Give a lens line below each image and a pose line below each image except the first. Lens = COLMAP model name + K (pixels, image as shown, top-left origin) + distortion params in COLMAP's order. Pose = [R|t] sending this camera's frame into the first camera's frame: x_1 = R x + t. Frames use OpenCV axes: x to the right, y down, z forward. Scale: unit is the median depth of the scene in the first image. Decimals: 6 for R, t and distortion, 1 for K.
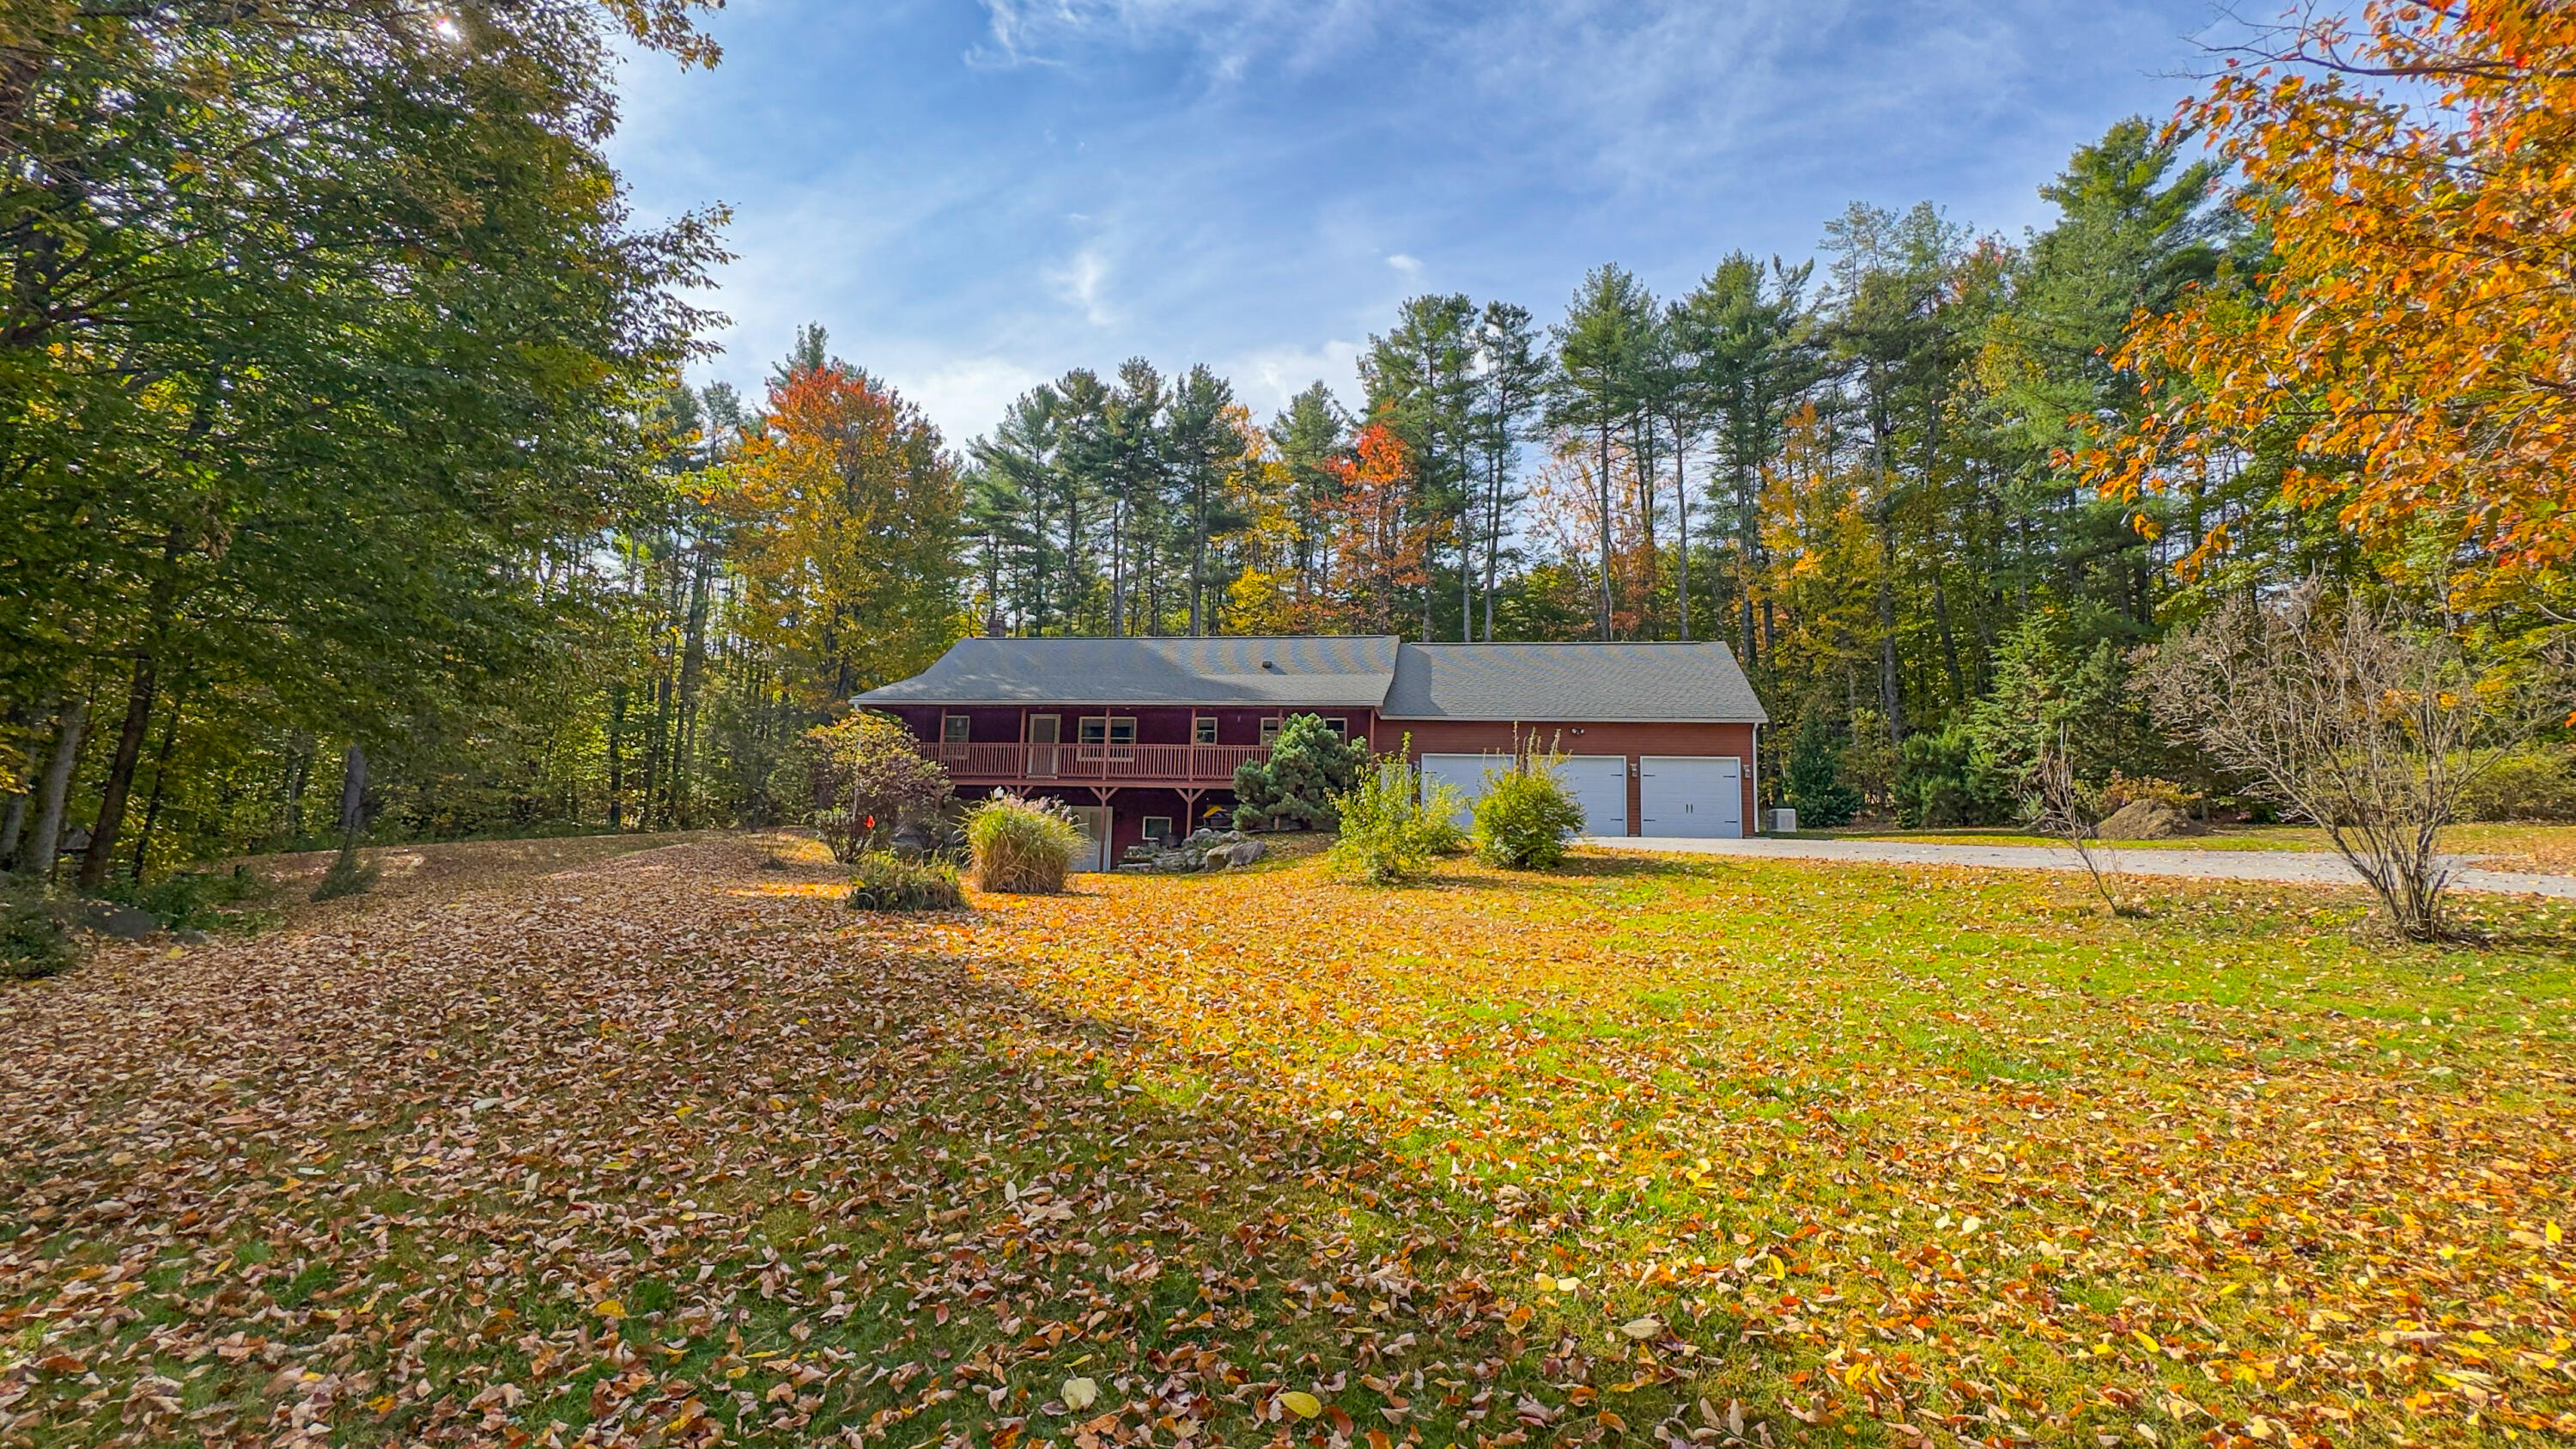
lens RADIAL K [[1090.7, 0, 1279.4], [0, 1090.7, 733.5], [0, 0, 1]] dist [-0.010802, 0.000030]
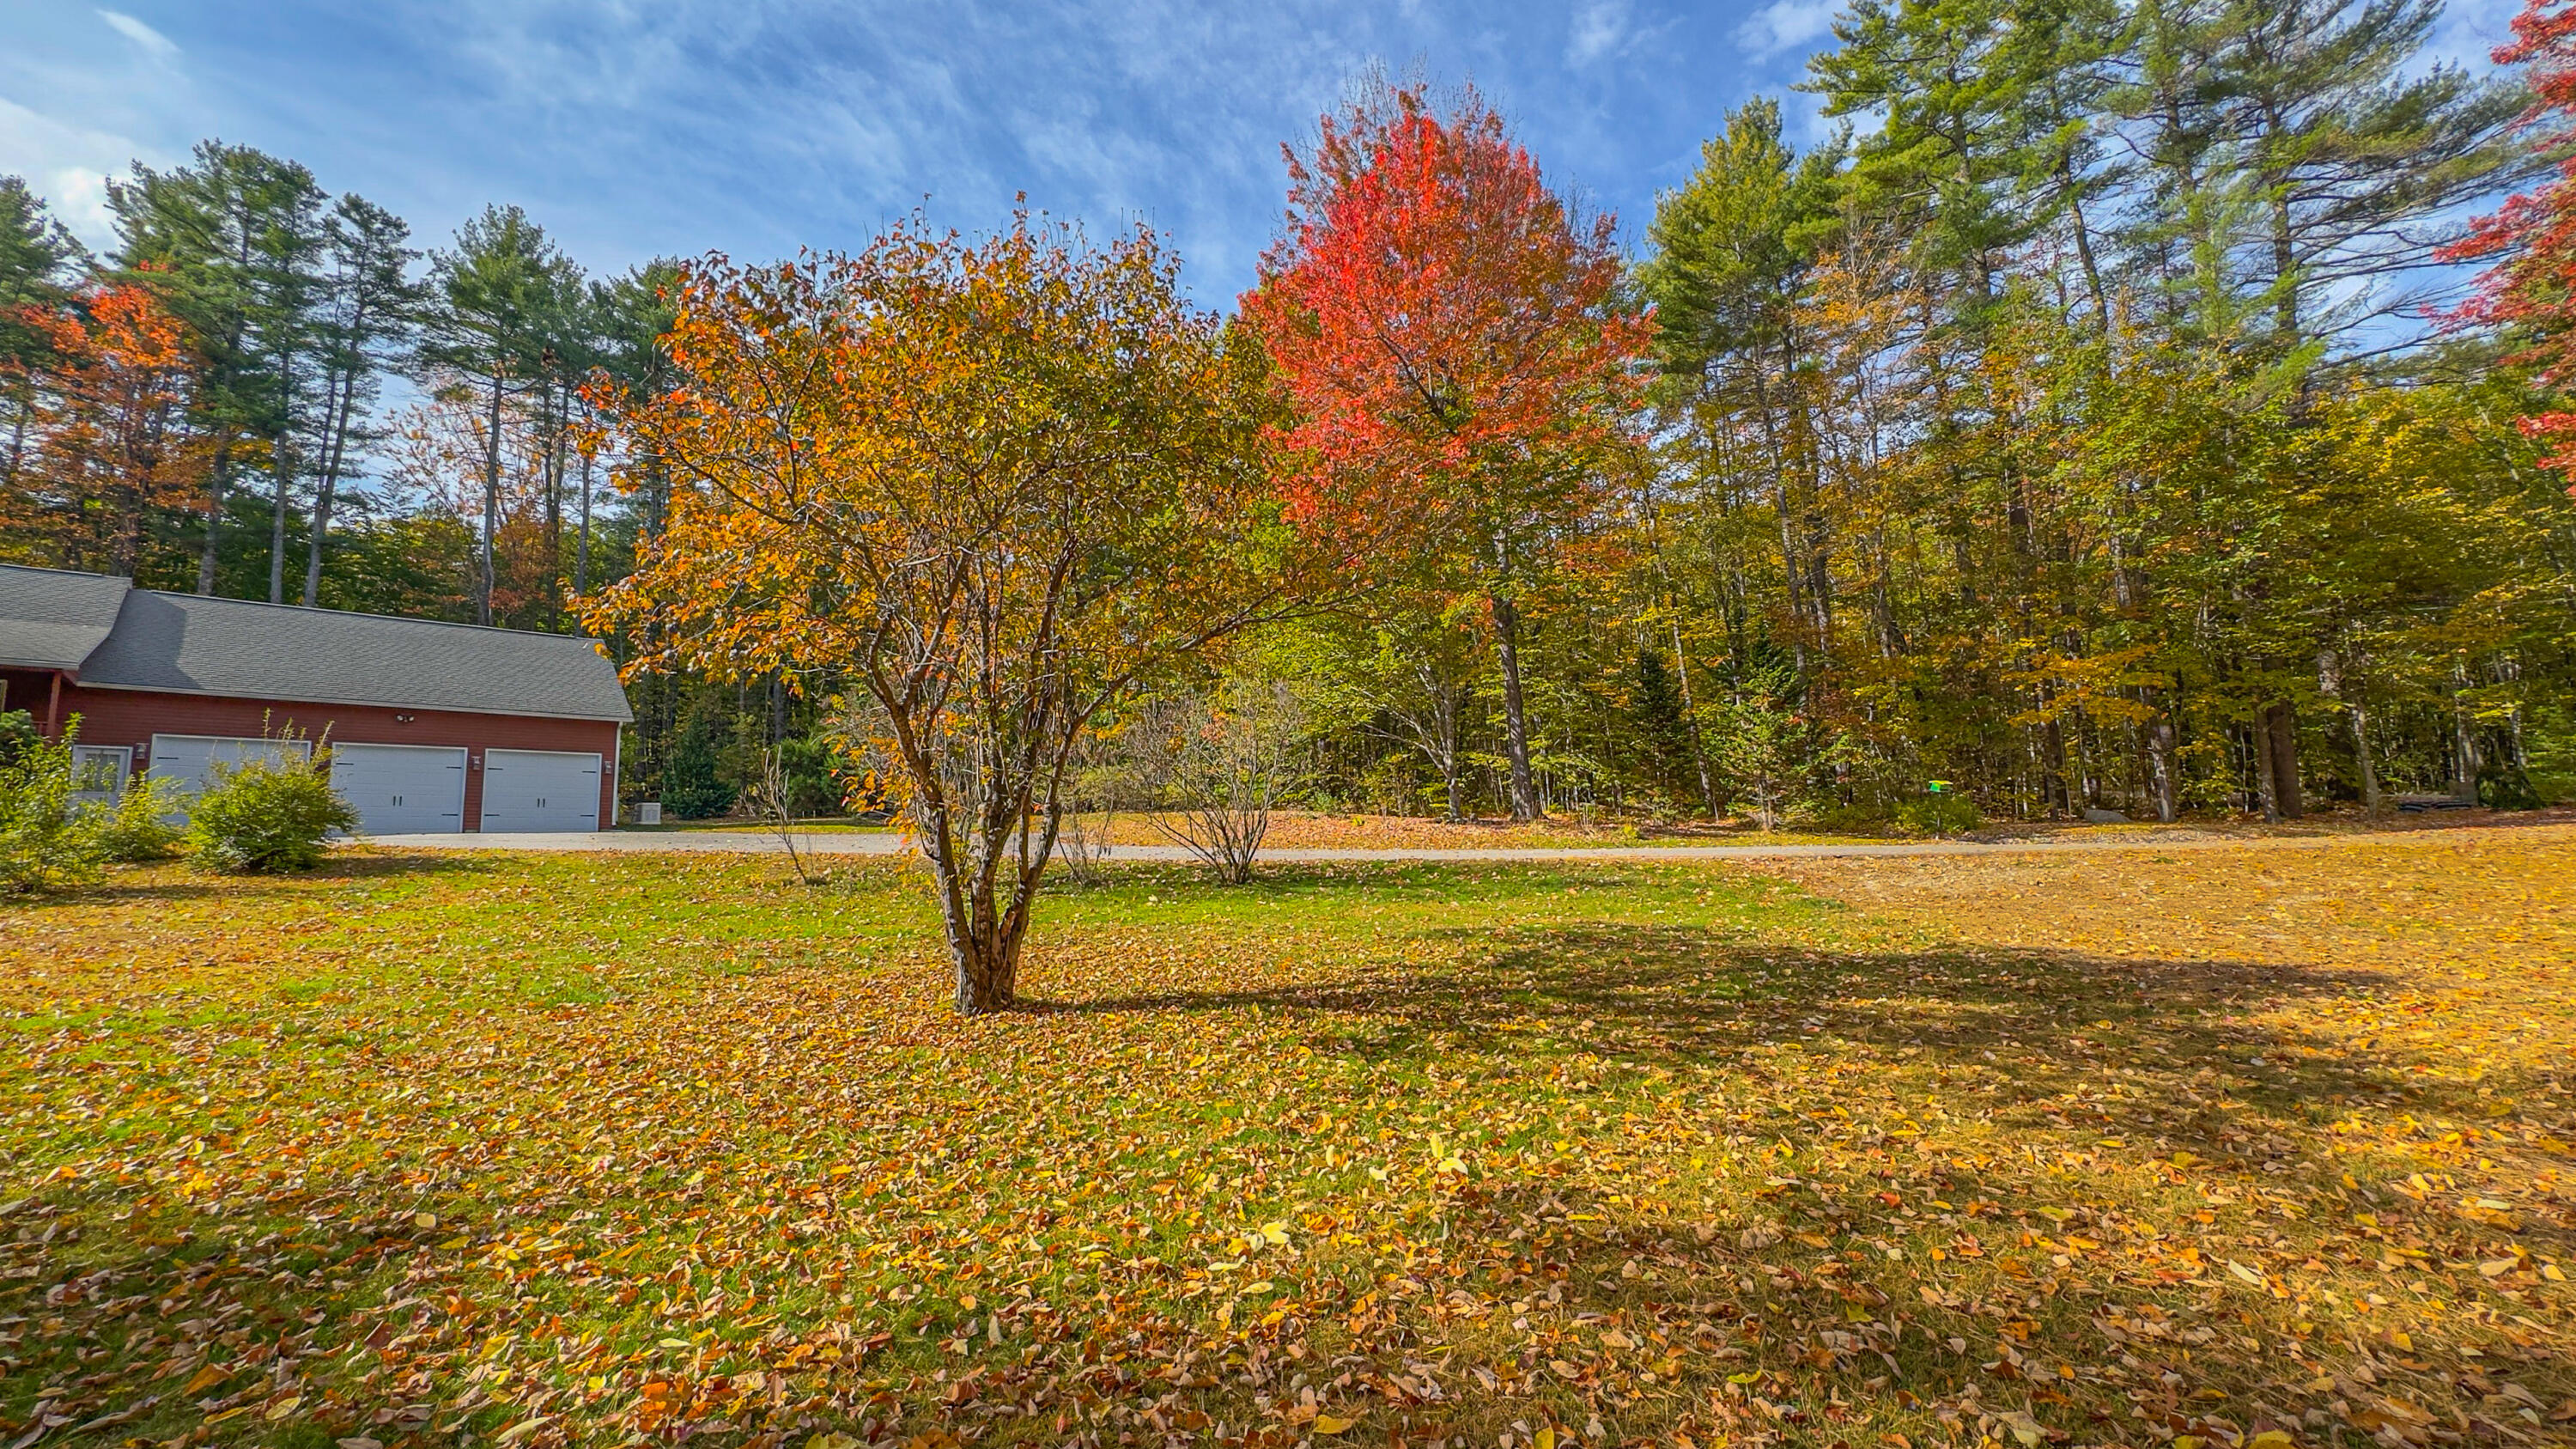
lens RADIAL K [[1037.0, 0, 1271.7], [0, 1037.0, 725.6], [0, 0, 1]] dist [-0.000956, 0.000274]
pose [[0.602047, 0.057722, 0.796371, 0.010860], [-0.055945, 0.997982, -0.030042, -0.005513], [-0.796498, -0.026466, 0.604062, -0.052408]]
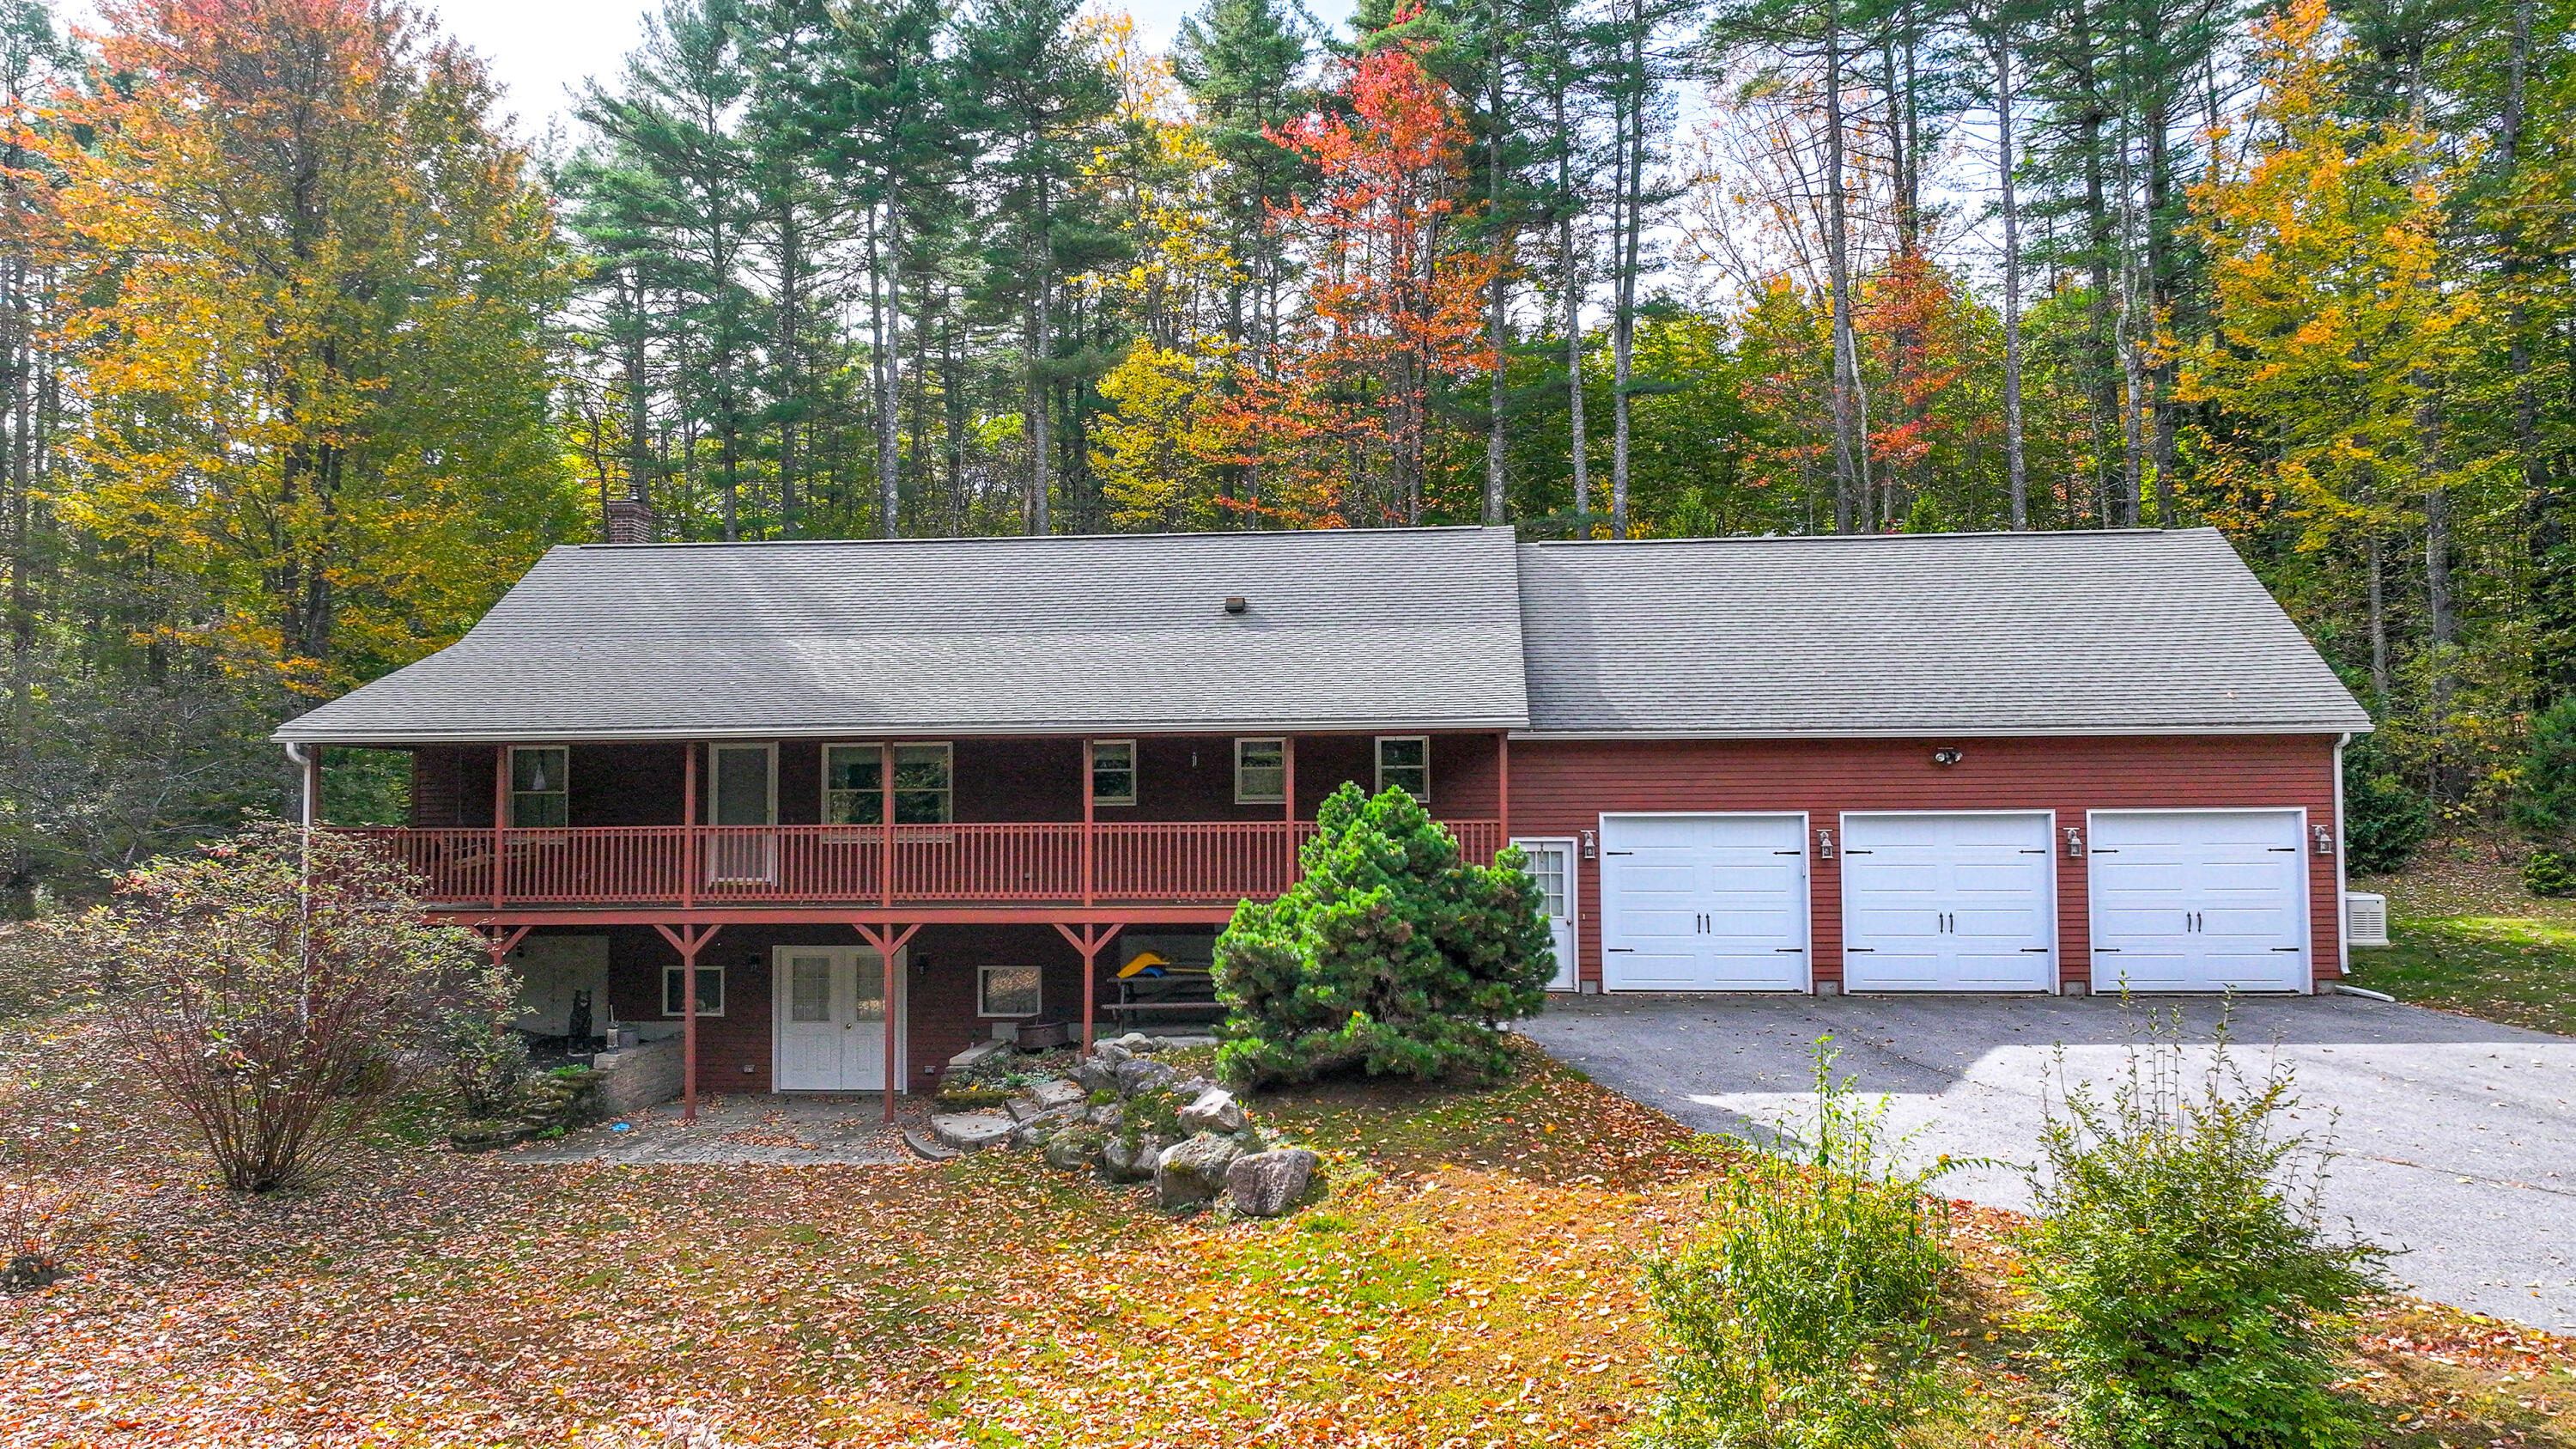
lens RADIAL K [[1817.2, 0, 1285.4], [0, 1817.2, 735.0], [0, 0, 1]] dist [0.000934, 0.004951]
pose [[0.997206, -0.035548, 0.065697, -0.025118], [0.029596, 0.995551, 0.089454, -0.045505], [-0.068584, -0.087259, 0.993822, 0.145250]]
